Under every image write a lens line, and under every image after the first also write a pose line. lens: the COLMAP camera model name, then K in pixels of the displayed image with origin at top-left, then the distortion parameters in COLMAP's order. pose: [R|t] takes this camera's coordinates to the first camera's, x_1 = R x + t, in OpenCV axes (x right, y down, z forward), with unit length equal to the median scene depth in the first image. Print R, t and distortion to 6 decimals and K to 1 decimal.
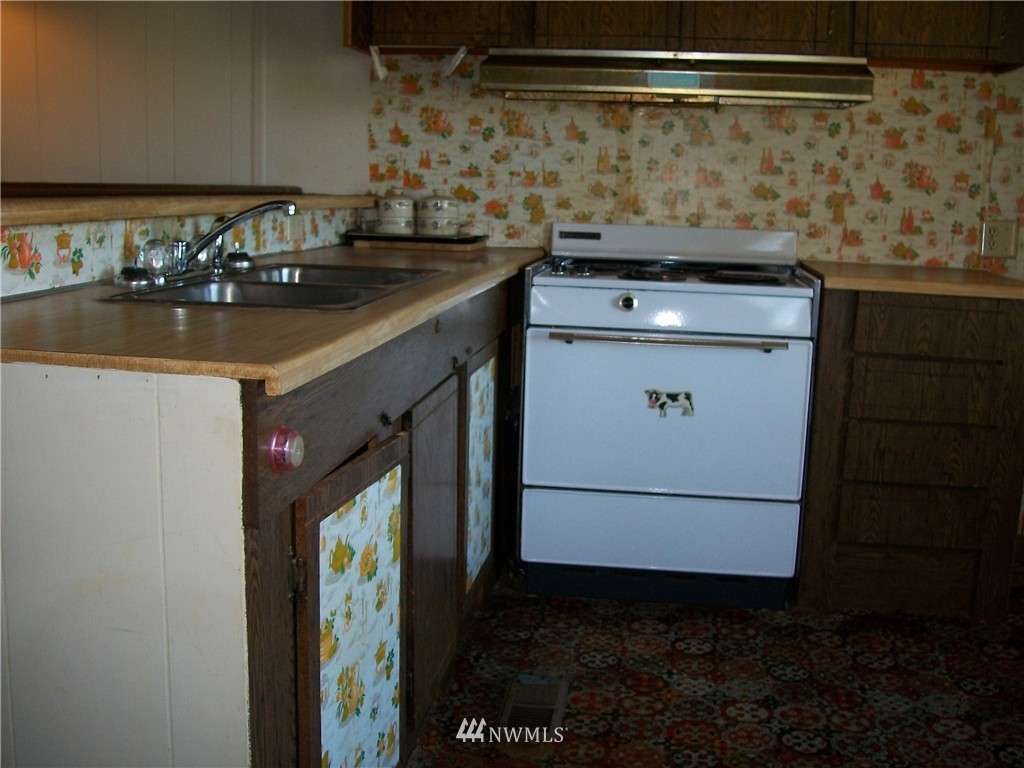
lens RADIAL K [[1107.3, 0, 517.4], [0, 1107.3, 378.2], [0, 0, 1]] dist [-0.144716, 0.000000]
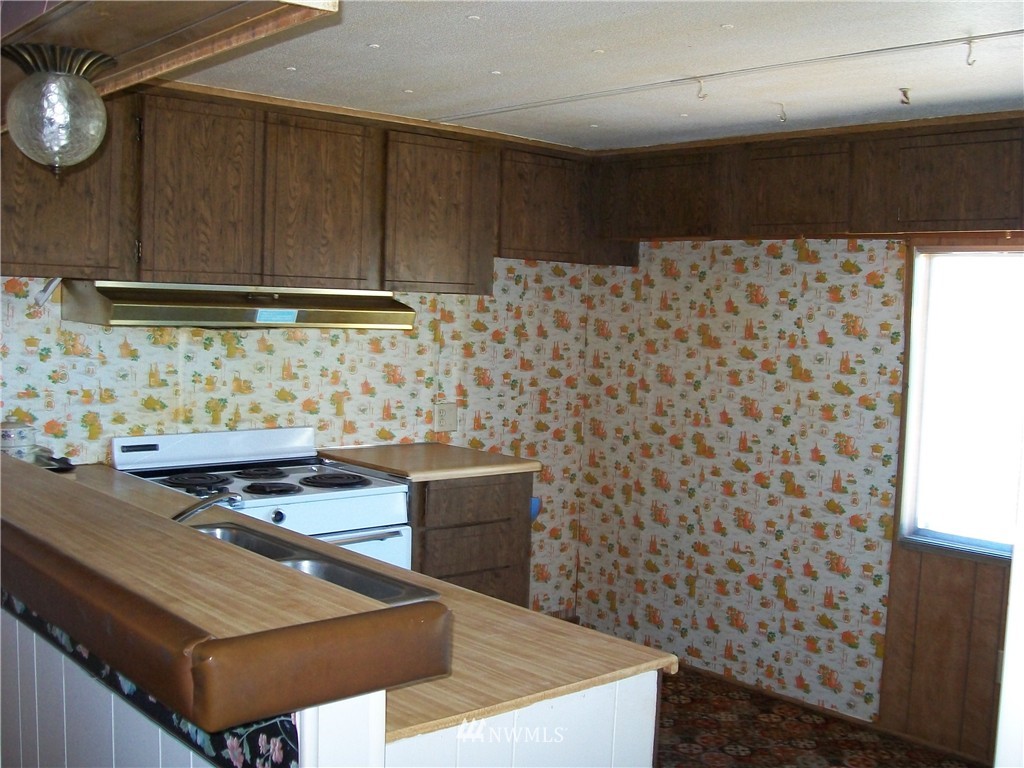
lens RADIAL K [[1107.3, 0, 519.5], [0, 1107.3, 381.2], [0, 0, 1]] dist [-0.144716, 0.000000]
pose [[0.640277, -0.059576, 0.765830, -0.509875], [0.119420, 0.992586, -0.022626, -0.128464], [-0.758804, 0.105943, 0.642645, 0.056769]]
